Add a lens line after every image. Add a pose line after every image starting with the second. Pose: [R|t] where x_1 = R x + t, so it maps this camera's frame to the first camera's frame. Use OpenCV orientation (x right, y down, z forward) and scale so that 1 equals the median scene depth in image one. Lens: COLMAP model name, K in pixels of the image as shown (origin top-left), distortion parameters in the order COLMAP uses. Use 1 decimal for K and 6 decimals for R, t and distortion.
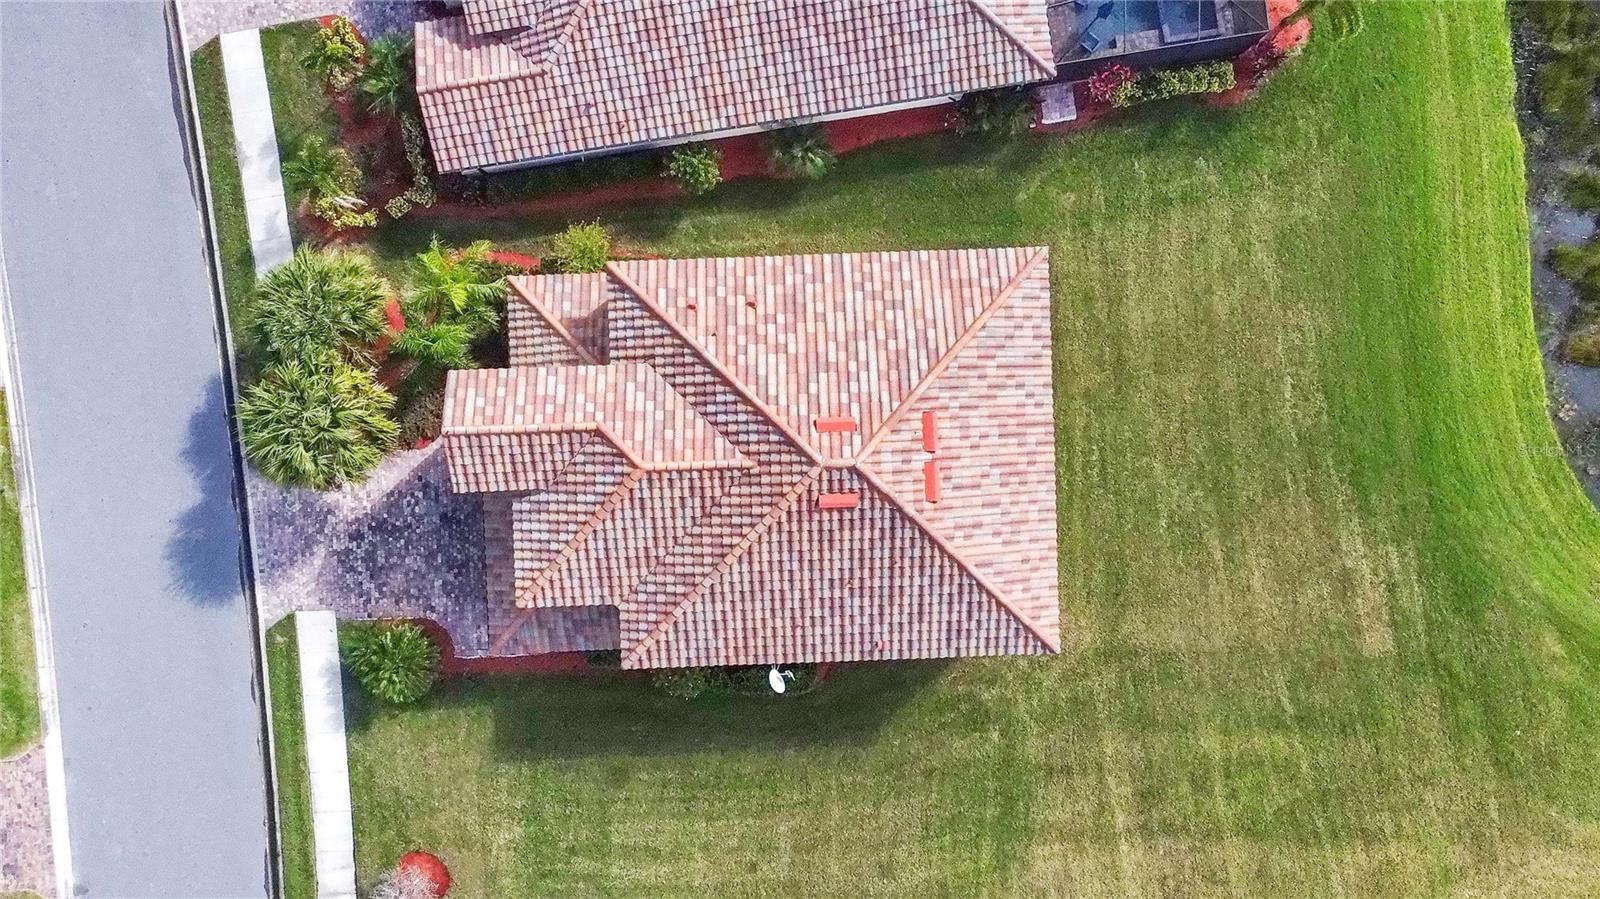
lens RADIAL K [[1115.1, 0, 807.2], [0, 1115.1, 426.9], [0, 0, 1]] dist [-0.005858, -0.000004]
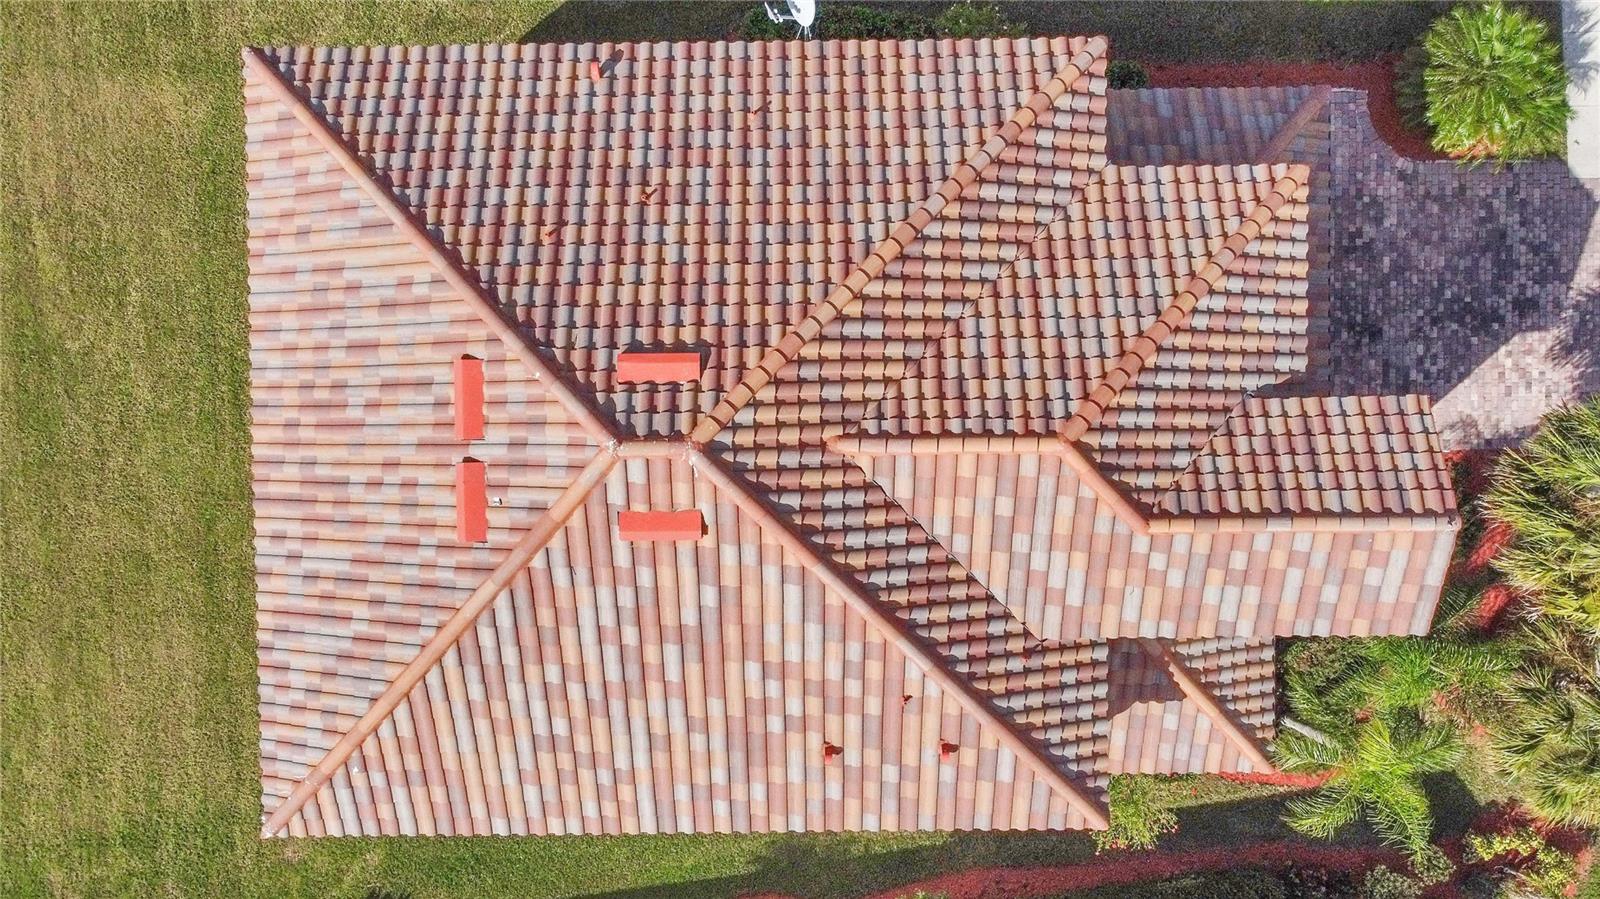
lens RADIAL K [[1115.1, 0, 807.2], [0, 1115.1, 426.9], [0, 0, 1]] dist [-0.005858, -0.000004]
pose [[-0.999656, -0.023625, -0.011350, -0.029670], [0.024071, -0.998872, -0.040935, 0.059558], [-0.010370, -0.041194, 0.999097, 0.503637]]
